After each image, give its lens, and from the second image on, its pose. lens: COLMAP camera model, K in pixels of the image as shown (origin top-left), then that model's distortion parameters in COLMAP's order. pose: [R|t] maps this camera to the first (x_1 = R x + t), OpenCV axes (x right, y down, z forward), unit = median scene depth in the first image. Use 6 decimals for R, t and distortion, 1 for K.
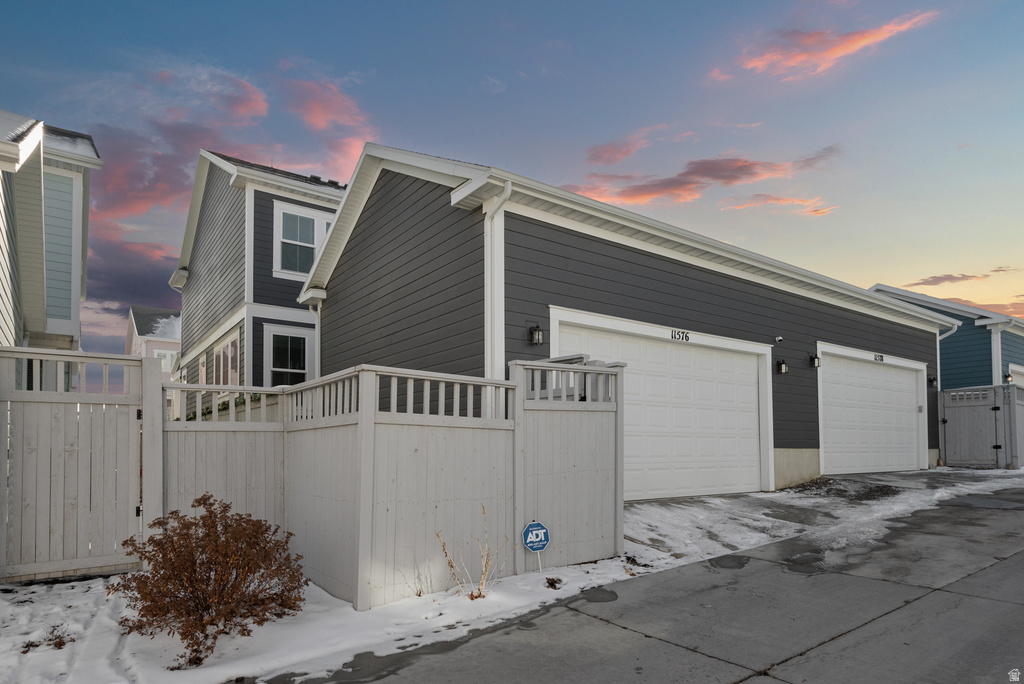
lens RADIAL K [[596.7, 0, 512.0], [0, 596.7, 342.0], [0, 0, 1]] dist [0.000771, 0.000111]
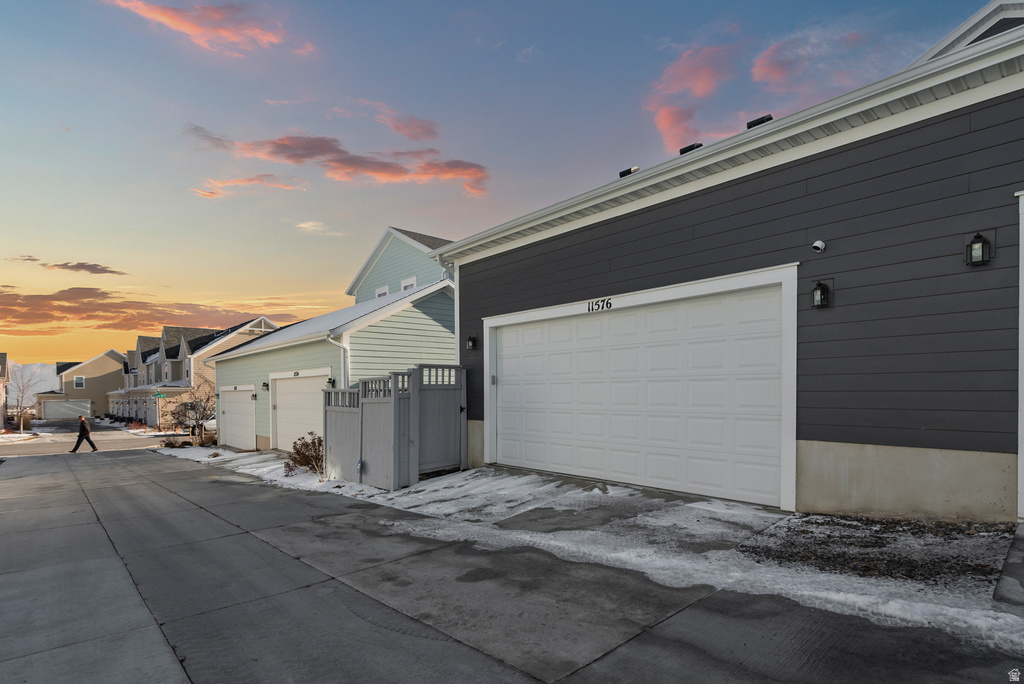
lens RADIAL K [[496.7, 0, 512.0], [0, 496.7, 342.0], [0, 0, 1]] dist [-0.001492, -0.000292]
pose [[0.108629, -0.096877, -0.989351, 1.009335], [0.189023, 0.979095, -0.075118, 0.075728], [0.975946, -0.178850, 0.124670, 0.767396]]
